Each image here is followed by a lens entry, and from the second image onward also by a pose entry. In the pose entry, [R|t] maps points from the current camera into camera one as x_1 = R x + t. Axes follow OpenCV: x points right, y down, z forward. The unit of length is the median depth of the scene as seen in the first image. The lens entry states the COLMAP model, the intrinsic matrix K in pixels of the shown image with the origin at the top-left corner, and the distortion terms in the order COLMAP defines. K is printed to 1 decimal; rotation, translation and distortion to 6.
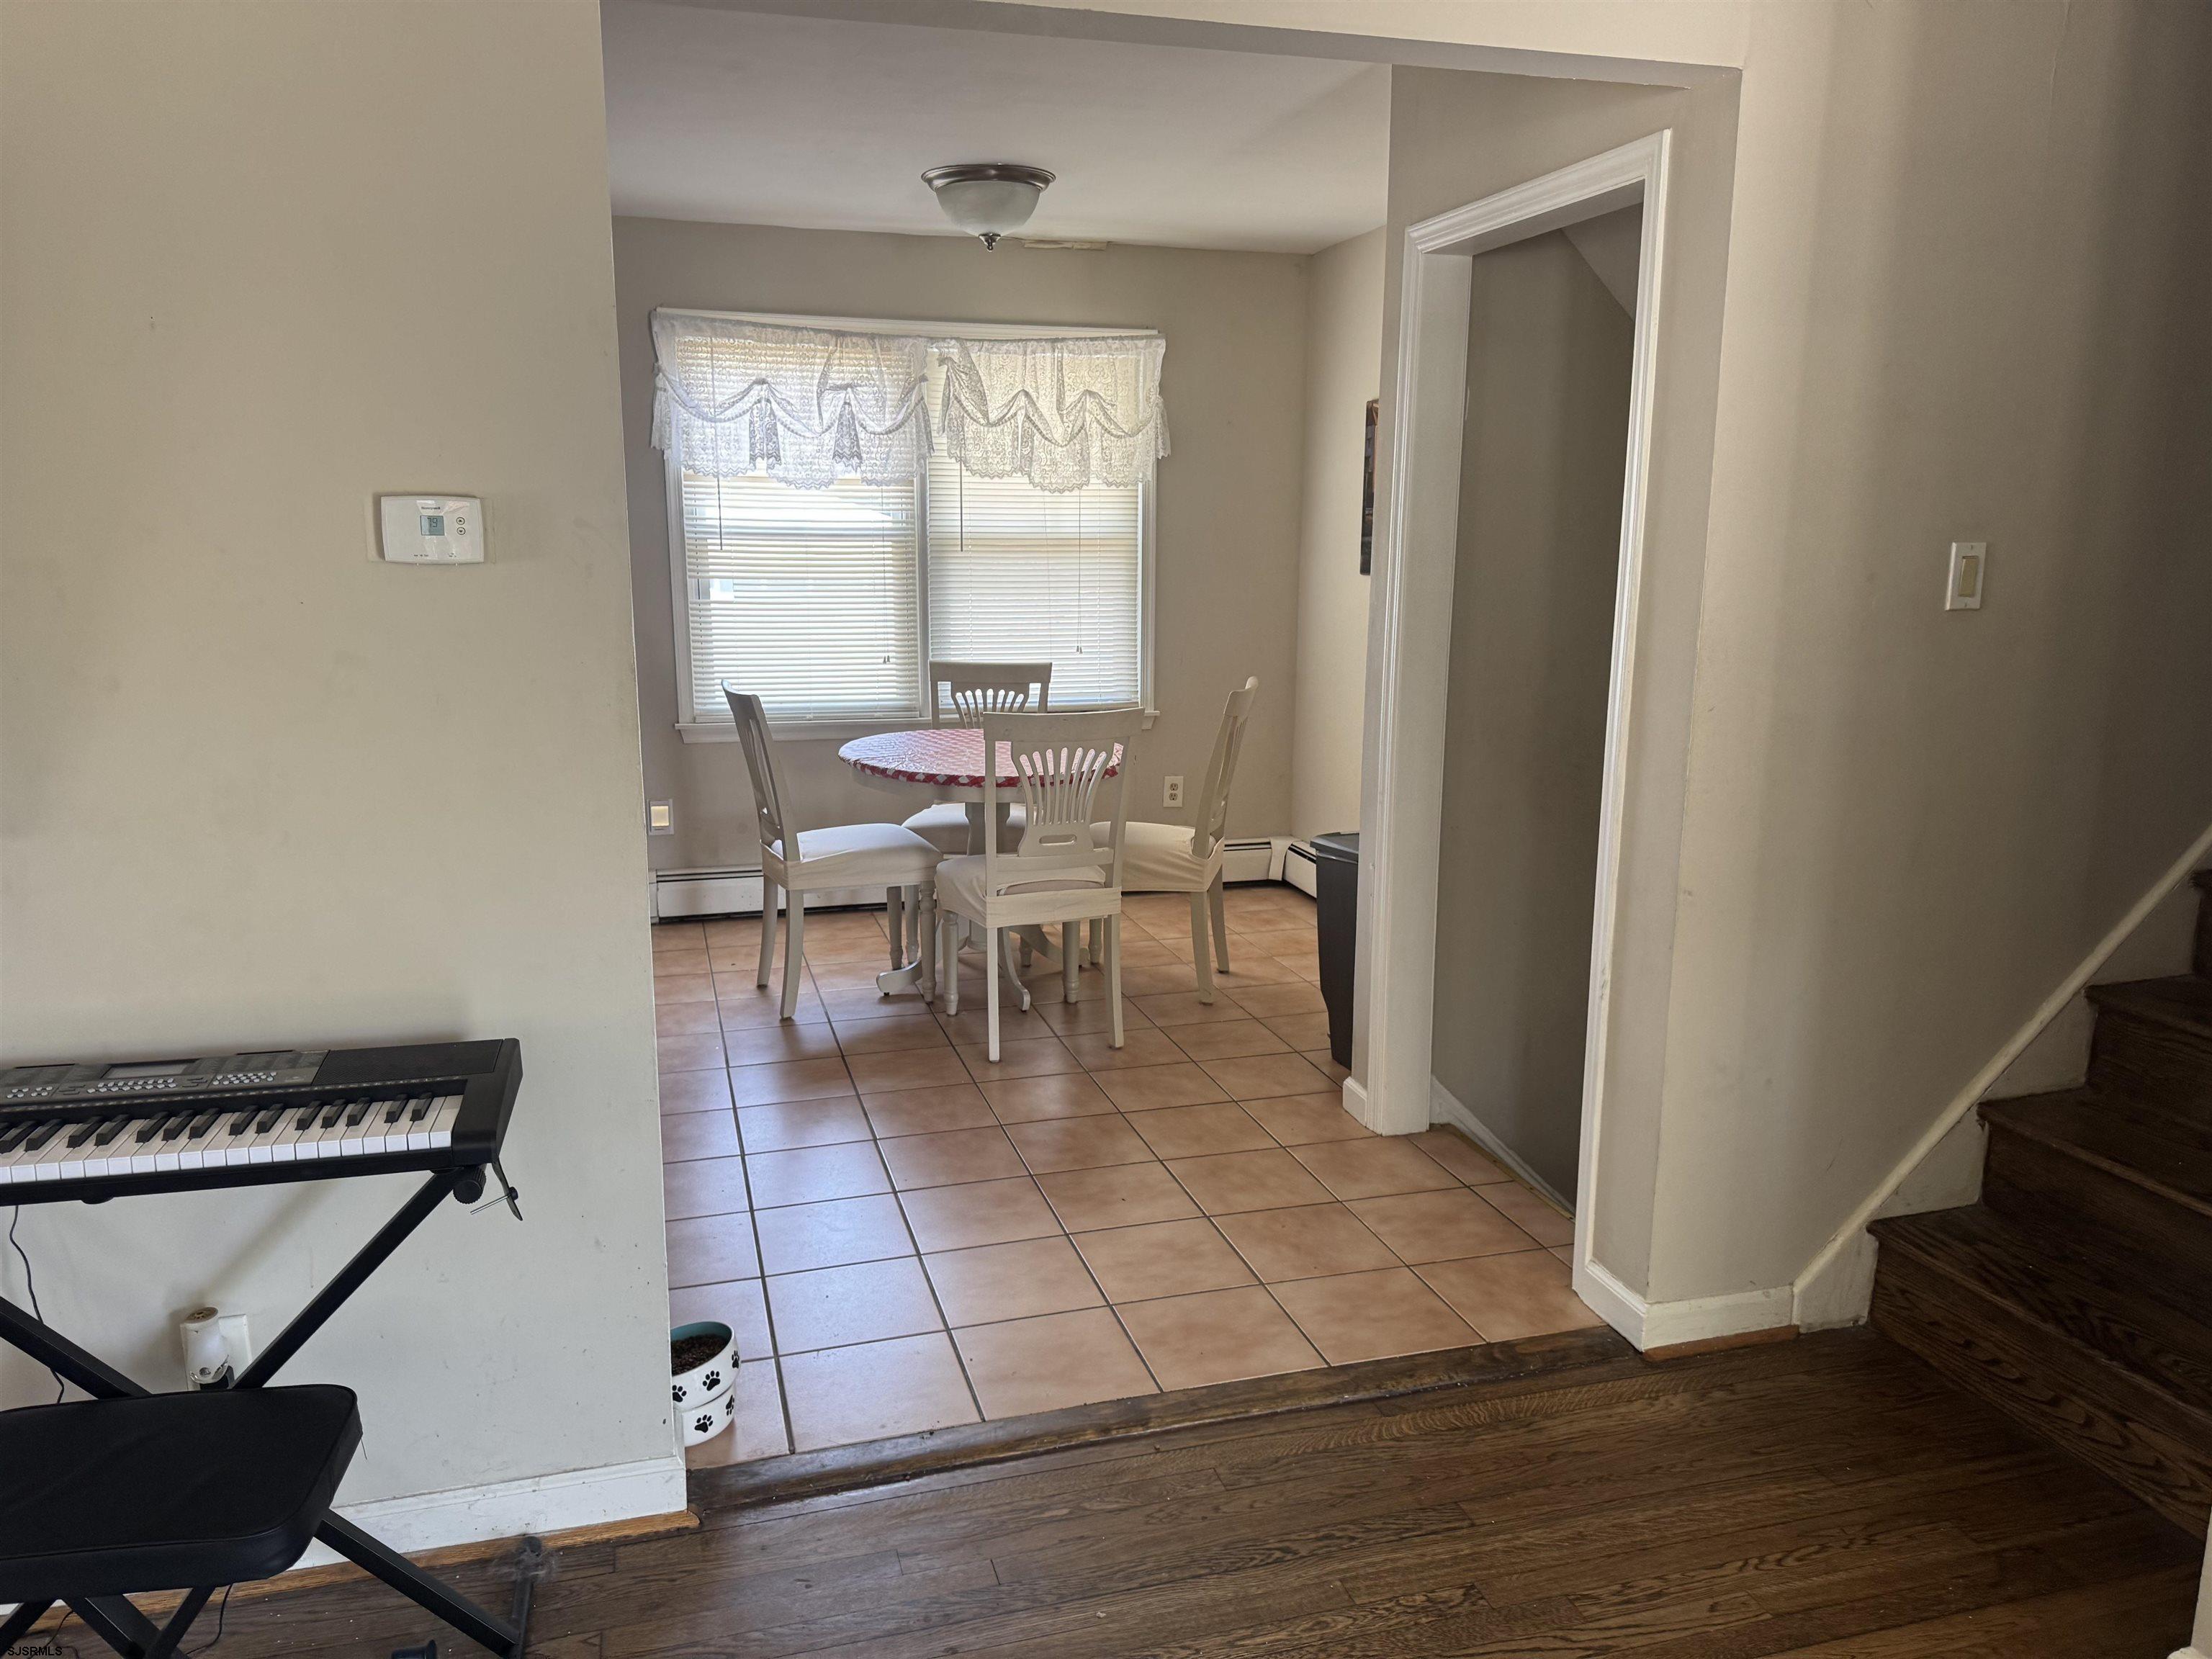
lens RADIAL K [[1573.6, 0, 1102.9], [0, 1573.6, 833.7], [0, 0, 1]] dist [0.046165, -0.041550]
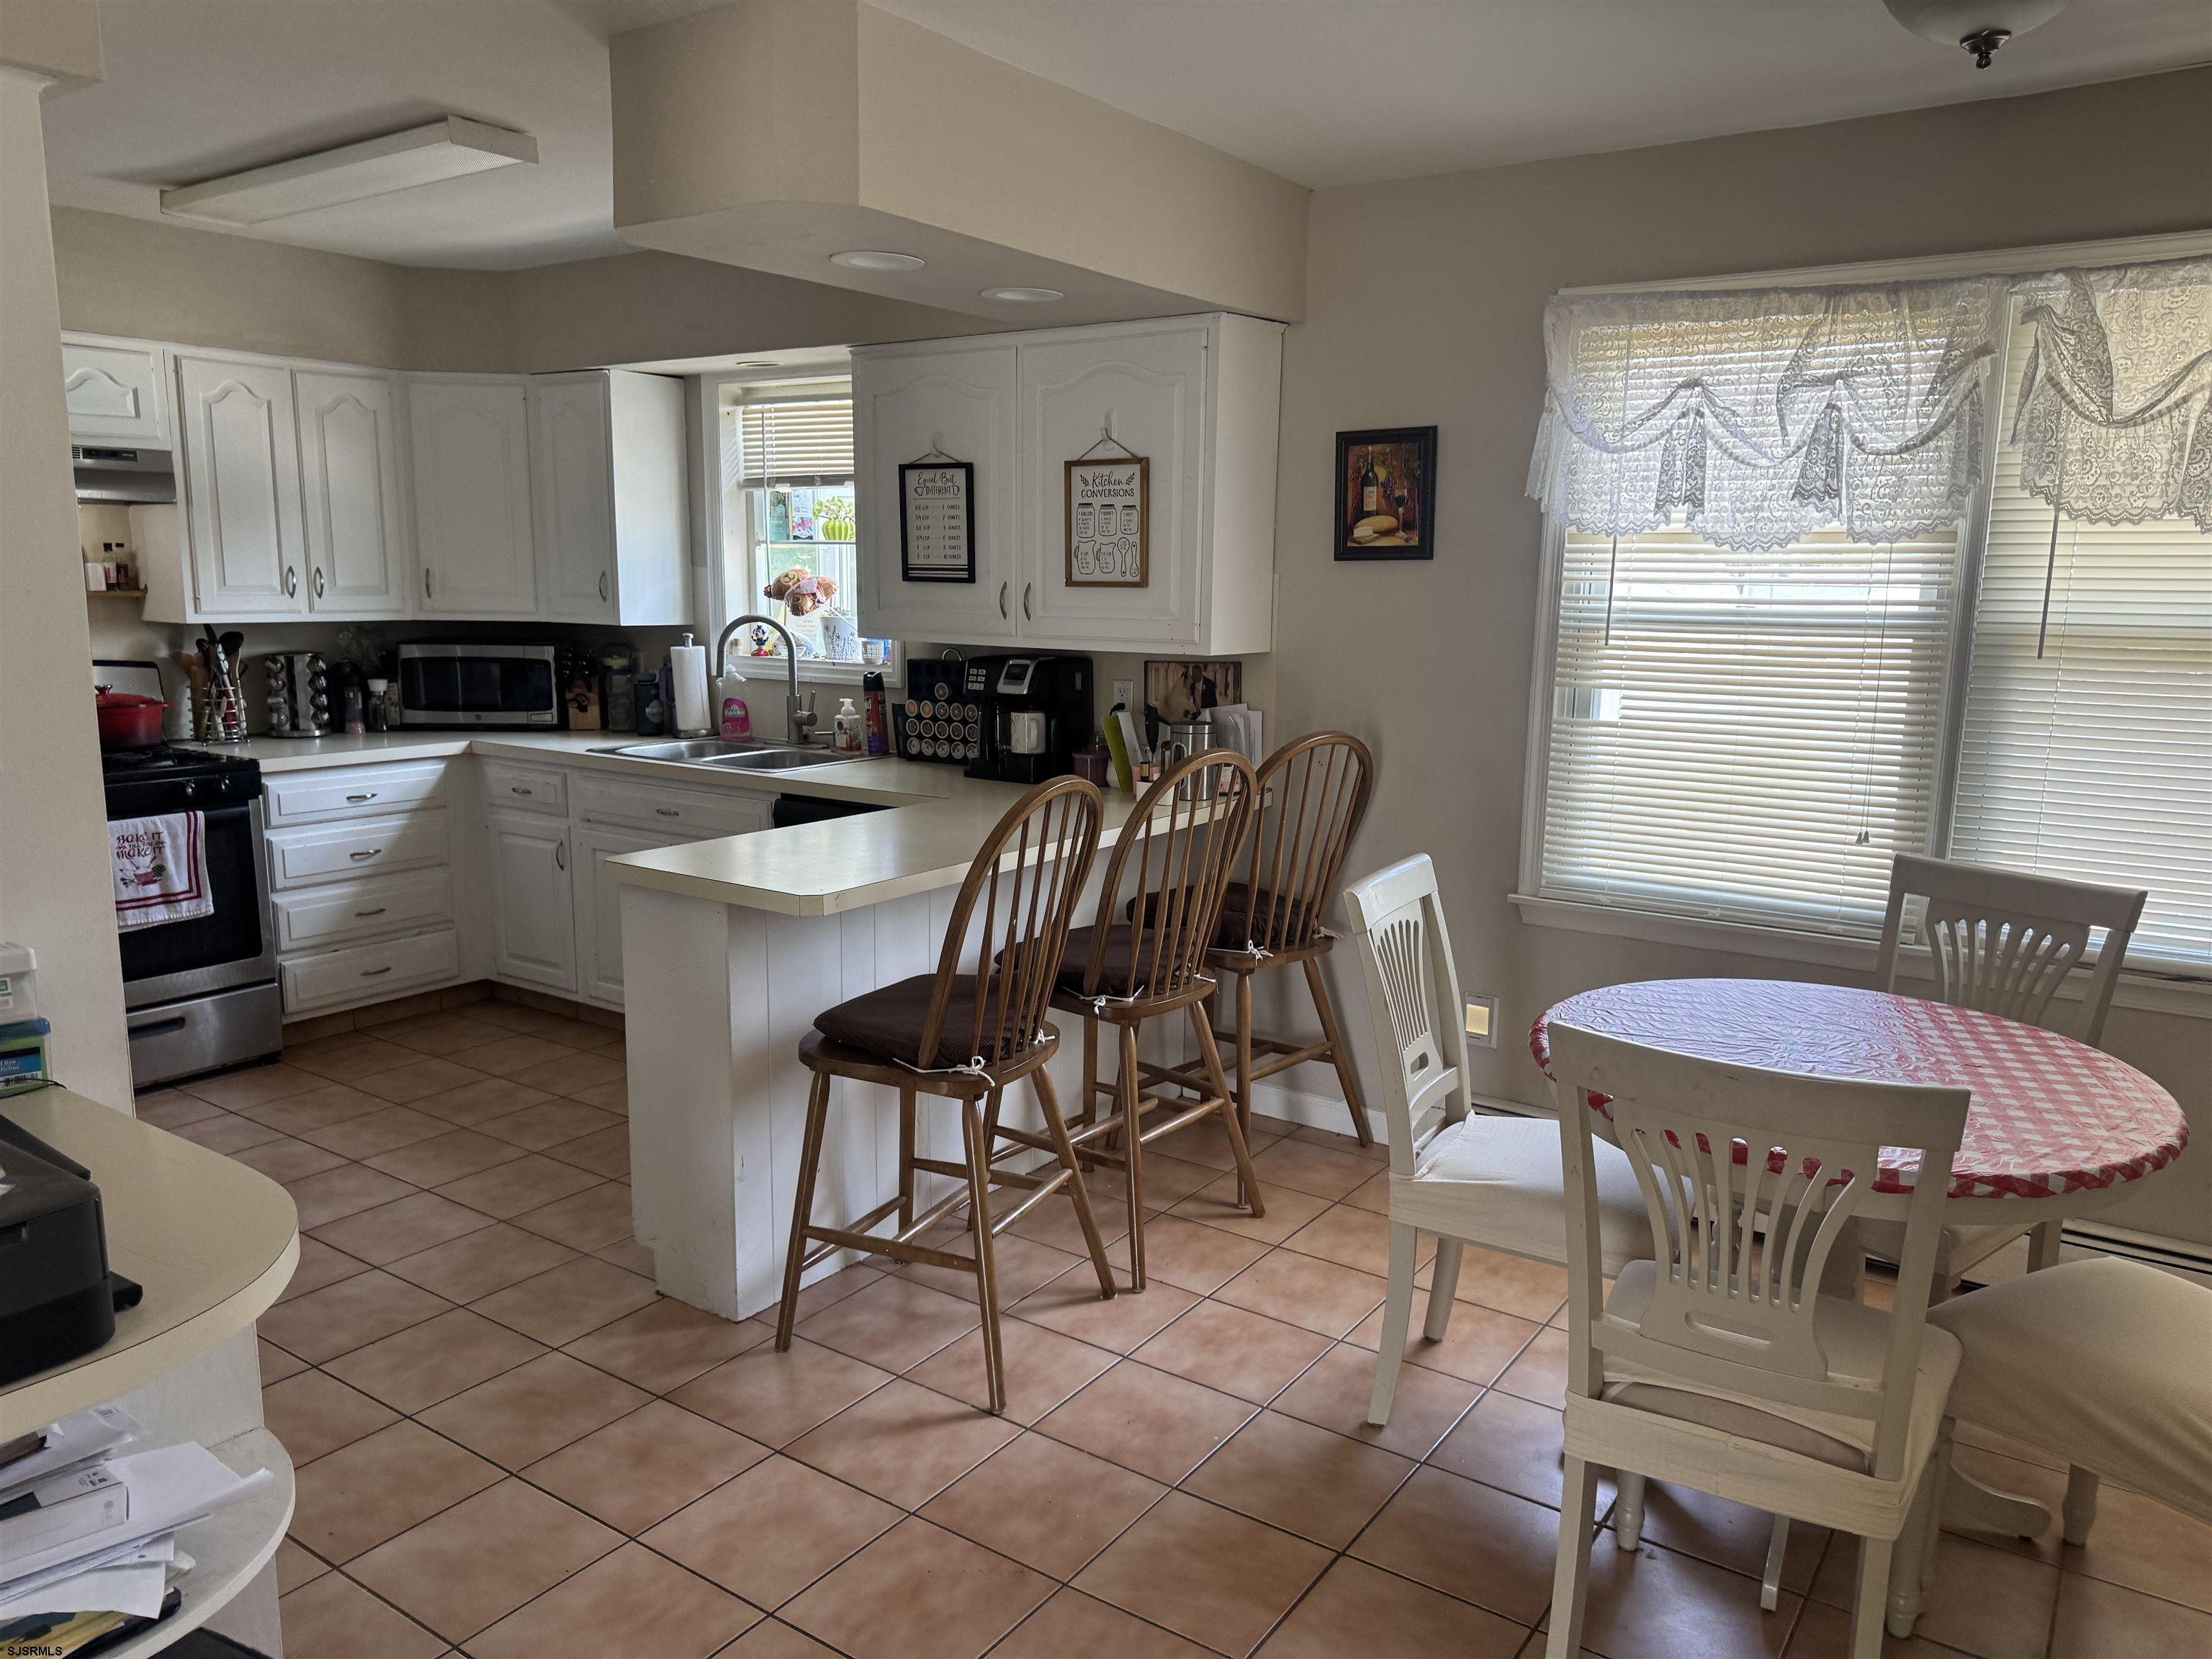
lens RADIAL K [[1573.6, 0, 1113.1], [0, 1573.6, 826.6], [0, 0, 1]] dist [0.046165, -0.041550]
pose [[0.633277, 0.121584, -0.764315, 0.140416], [-0.158593, 0.987012, 0.025607, -0.088473], [0.757501, 0.104999, 0.644335, 0.425257]]
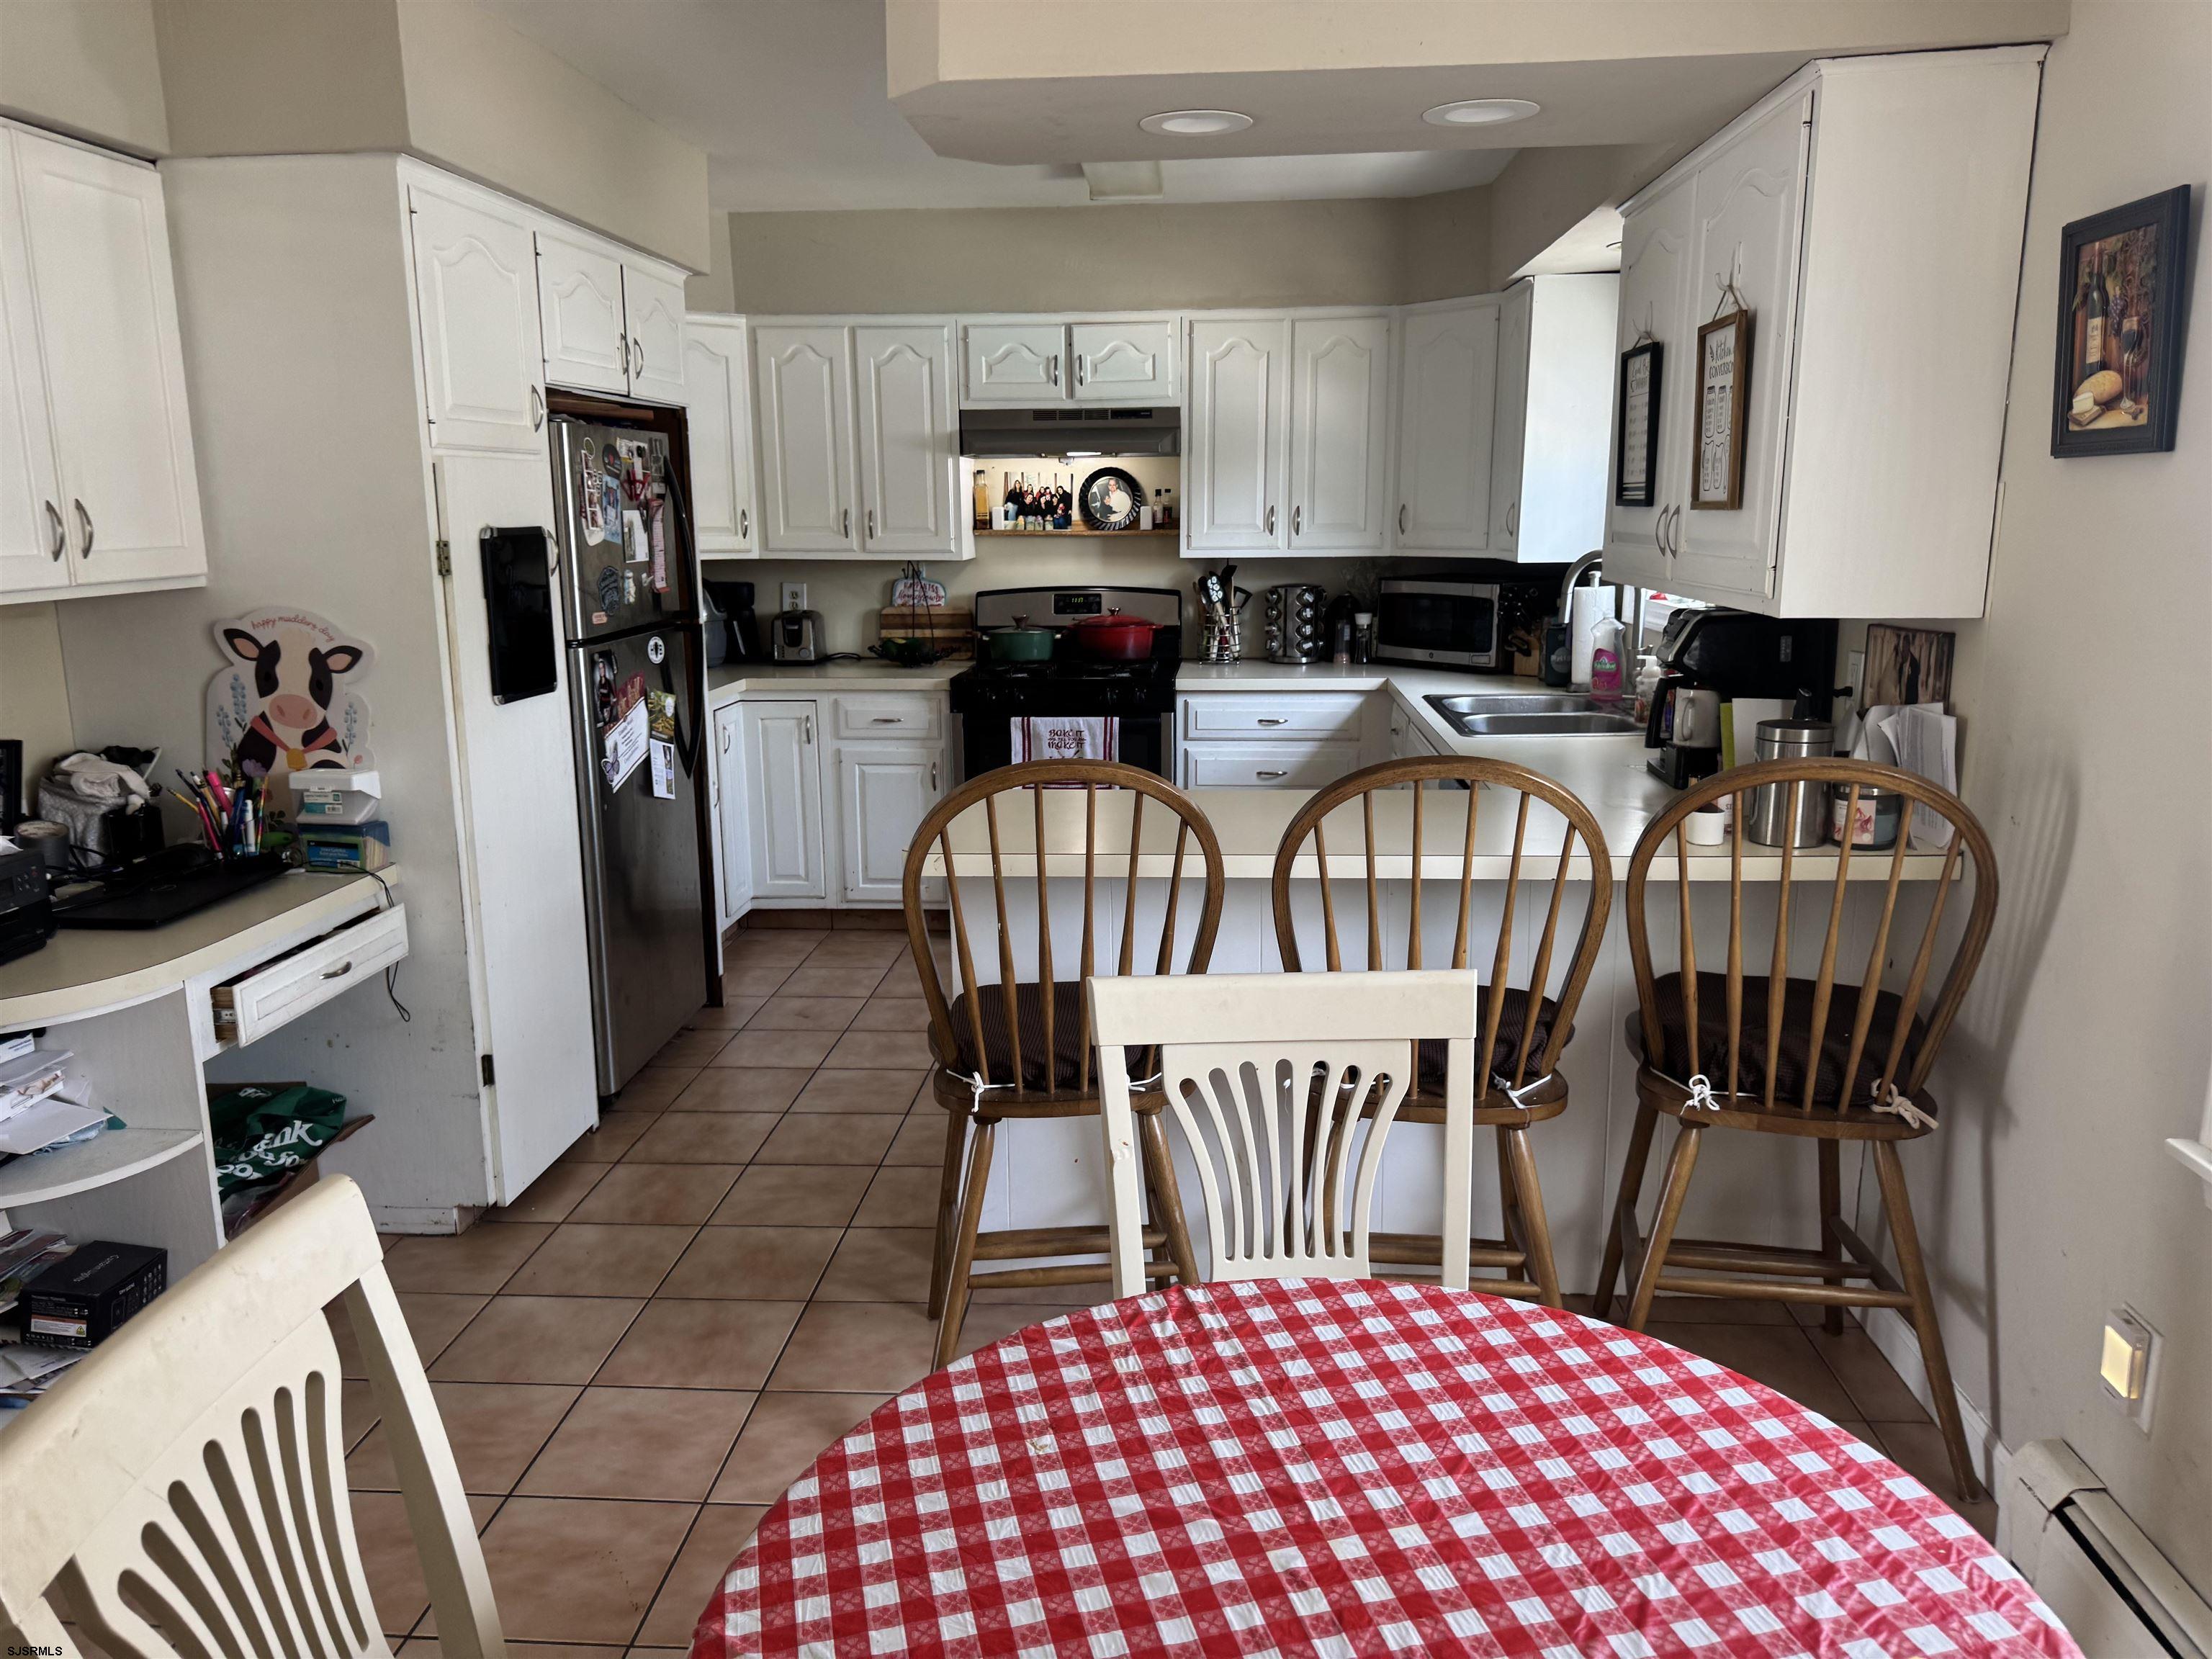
lens RADIAL K [[1573.6, 0, 1115.8], [0, 1573.6, 824.3], [0, 0, 1]] dist [0.046165, -0.041550]
pose [[-0.325374, 0.180797, -0.928140, 0.110371], [-0.182600, 0.951062, 0.249275, -0.176731], [0.927787, 0.250586, -0.276437, 0.876425]]
